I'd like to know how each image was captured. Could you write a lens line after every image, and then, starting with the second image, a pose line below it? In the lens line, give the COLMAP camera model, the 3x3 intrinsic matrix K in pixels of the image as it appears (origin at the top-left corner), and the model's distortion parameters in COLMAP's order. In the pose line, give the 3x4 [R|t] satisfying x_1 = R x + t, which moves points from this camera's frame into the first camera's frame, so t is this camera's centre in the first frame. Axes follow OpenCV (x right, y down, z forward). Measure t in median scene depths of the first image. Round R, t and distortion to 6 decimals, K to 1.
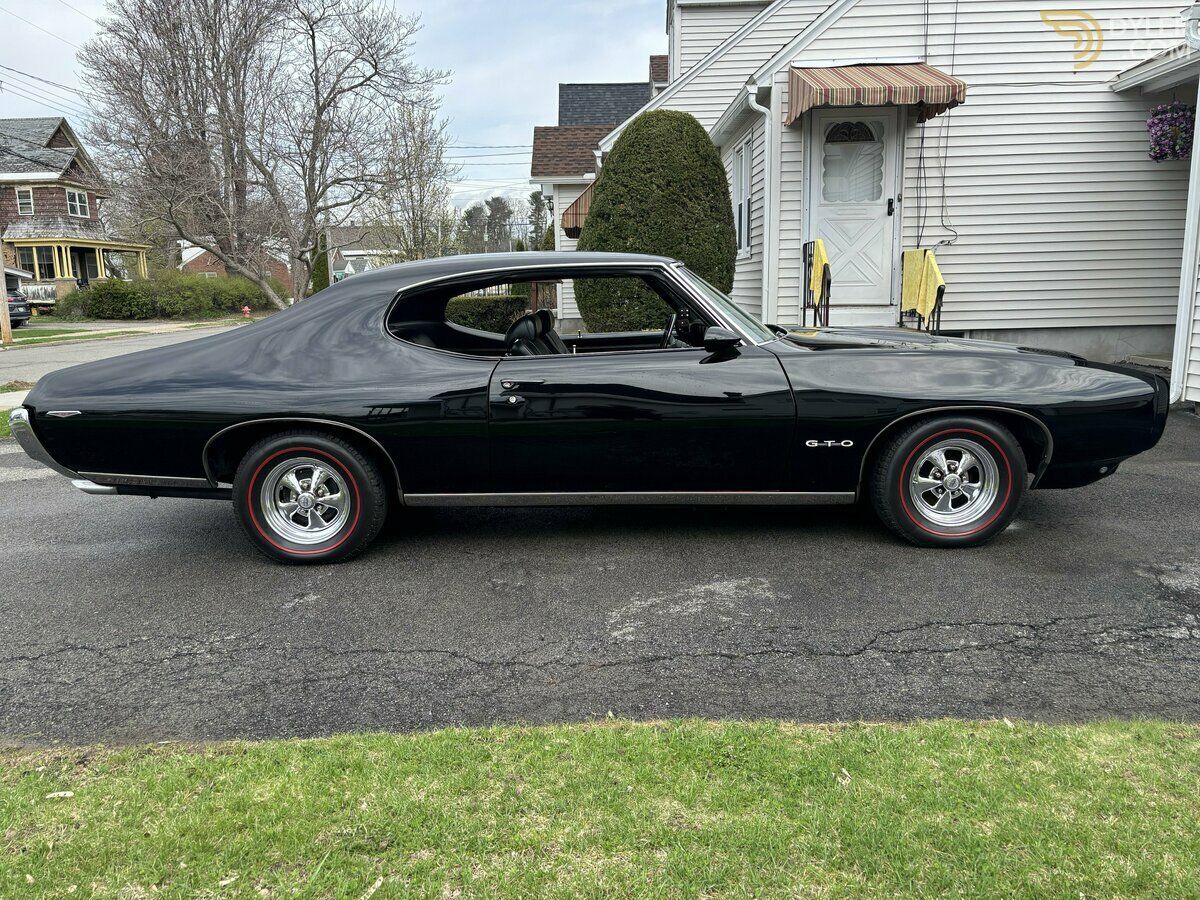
lens RADIAL K [[936.5, 0, 599.1], [0, 936.5, 451.1], [0, 0, 1]] dist [0.034855, -0.017286]
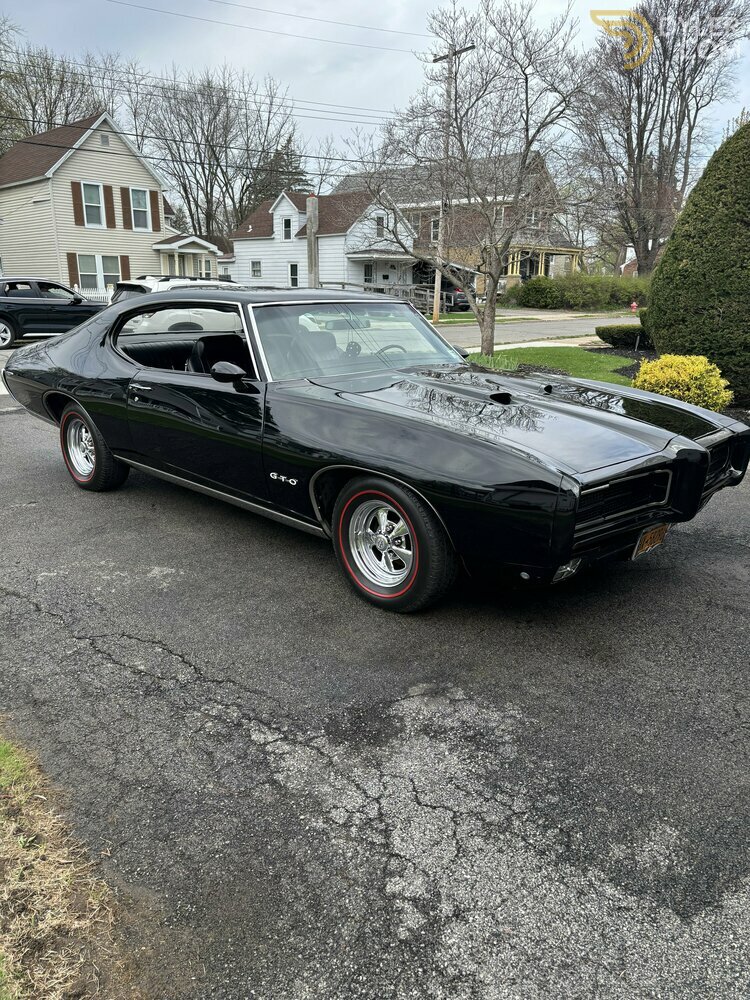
lens RADIAL K [[780.4, 0, 377.3], [0, 780.4, 497.5], [0, 0, 1]] dist [0.034855, -0.017286]
pose [[0.704840, 0.219092, -0.674685, 0.417474], [-0.152453, 0.975670, 0.157565, -0.065227], [0.692791, -0.008200, 0.721092, 0.183125]]
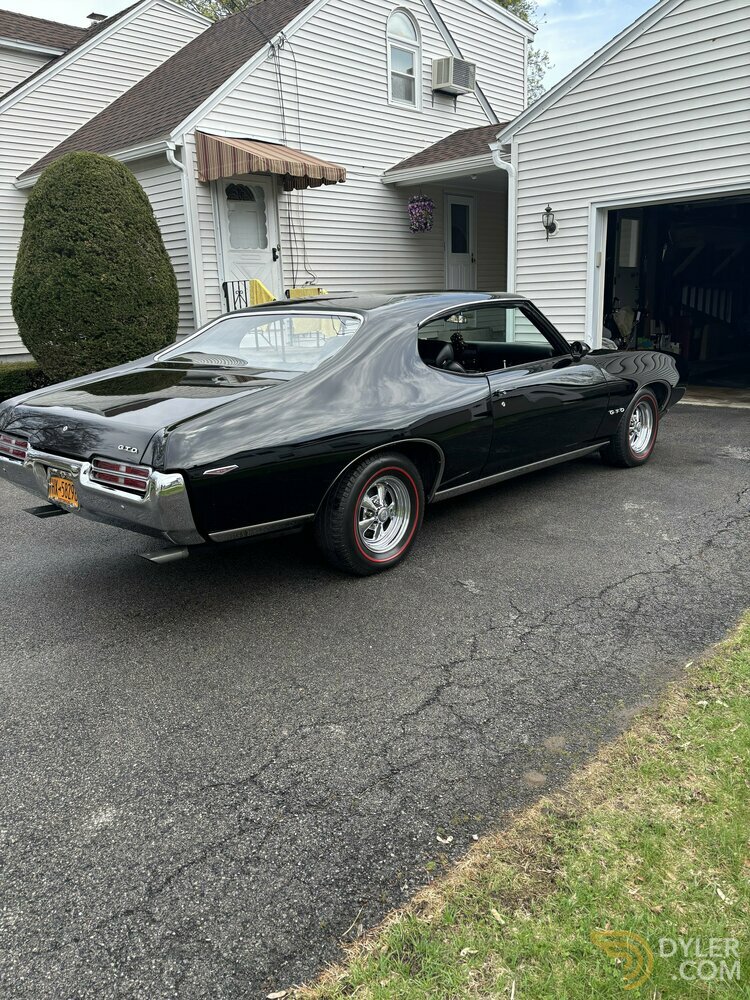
lens RADIAL K [[780.4, 0, 374.6], [0, 780.4, 499.3], [0, 0, 1]] dist [0.034855, -0.017286]
pose [[0.667357, -0.188633, 0.720453, -0.457239], [0.147676, 0.981699, 0.120241, -0.036834], [-0.729950, 0.026149, 0.683001, 0.168346]]
